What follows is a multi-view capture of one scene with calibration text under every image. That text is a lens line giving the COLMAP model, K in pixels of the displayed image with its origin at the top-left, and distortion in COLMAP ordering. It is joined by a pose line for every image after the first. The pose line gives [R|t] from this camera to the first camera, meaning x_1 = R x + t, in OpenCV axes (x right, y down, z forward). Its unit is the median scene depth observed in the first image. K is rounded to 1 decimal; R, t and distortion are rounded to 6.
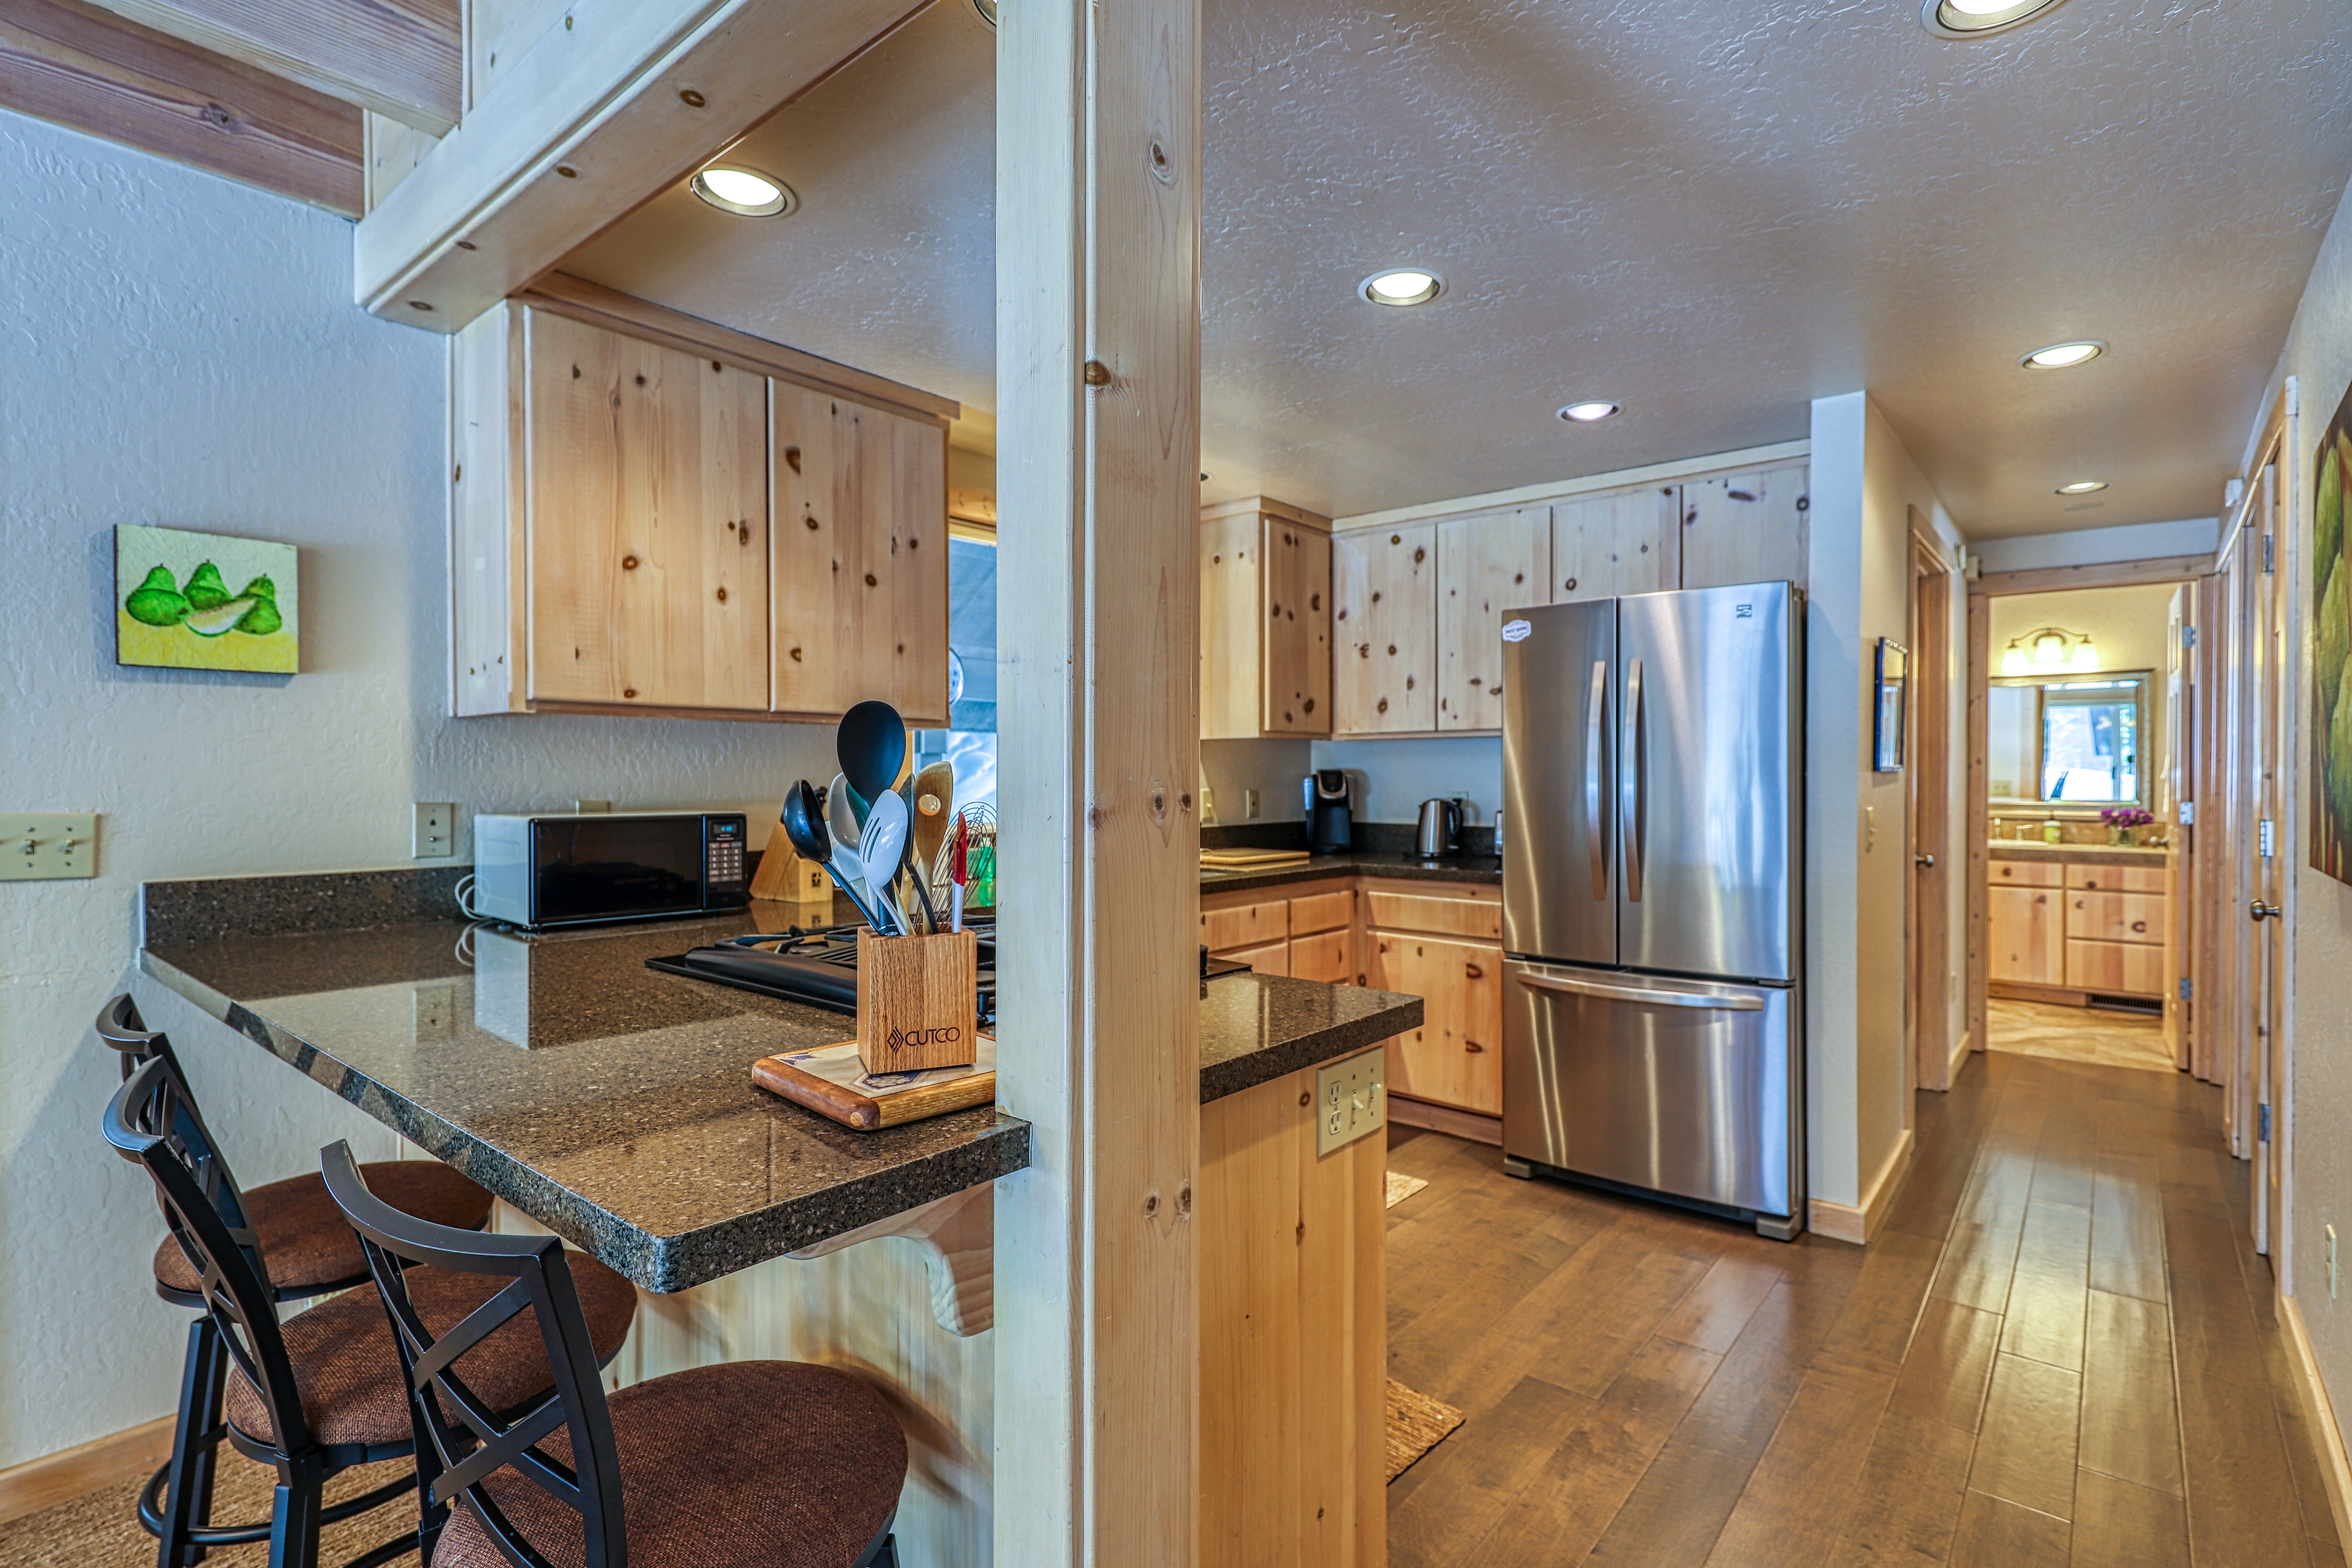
lens RADIAL K [[1132.6, 0, 1174.7], [0, 1132.6, 783.9], [0, 0, 1]] dist [-0.003715, -0.001022]
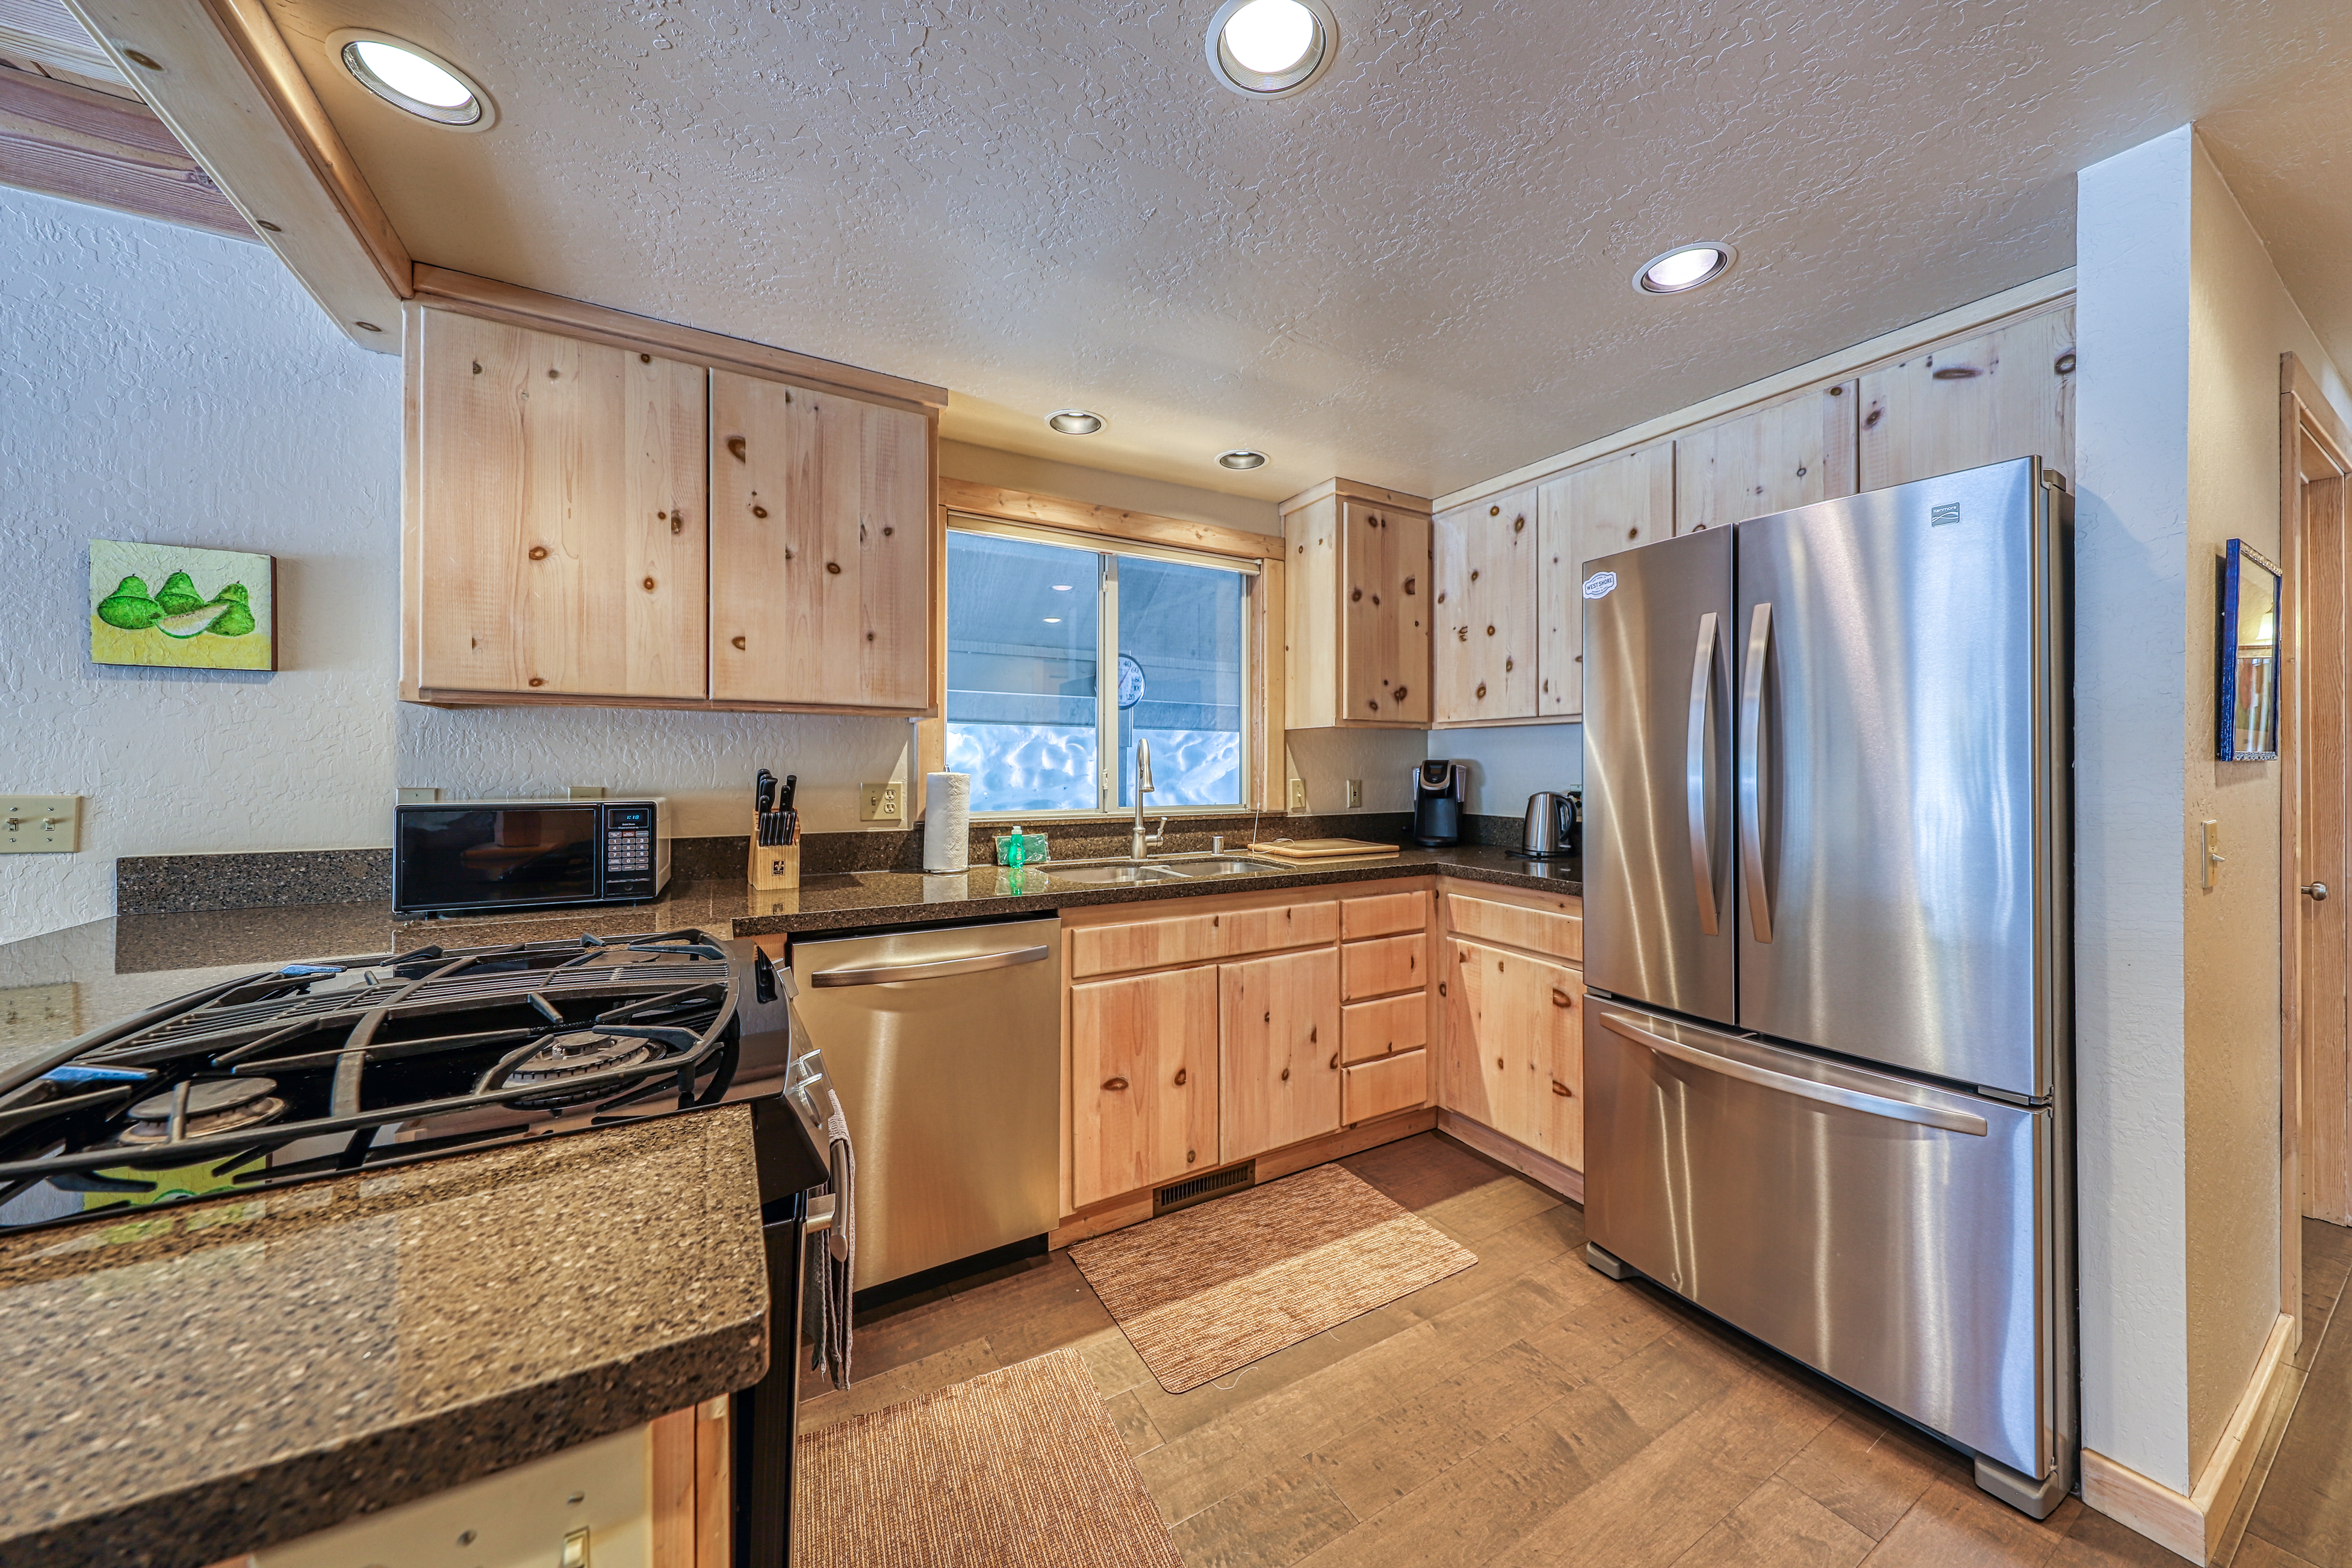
lens RADIAL K [[812.3, 0, 1171.4], [0, 812.3, 762.4], [0, 0, 1]] dist [0.001704, -0.001628]
pose [[0.941391, 0.000385, -0.337318, 0.242642], [-0.004764, 0.999915, -0.012155, -0.001622], [0.337284, 0.013050, 0.941312, 0.412972]]
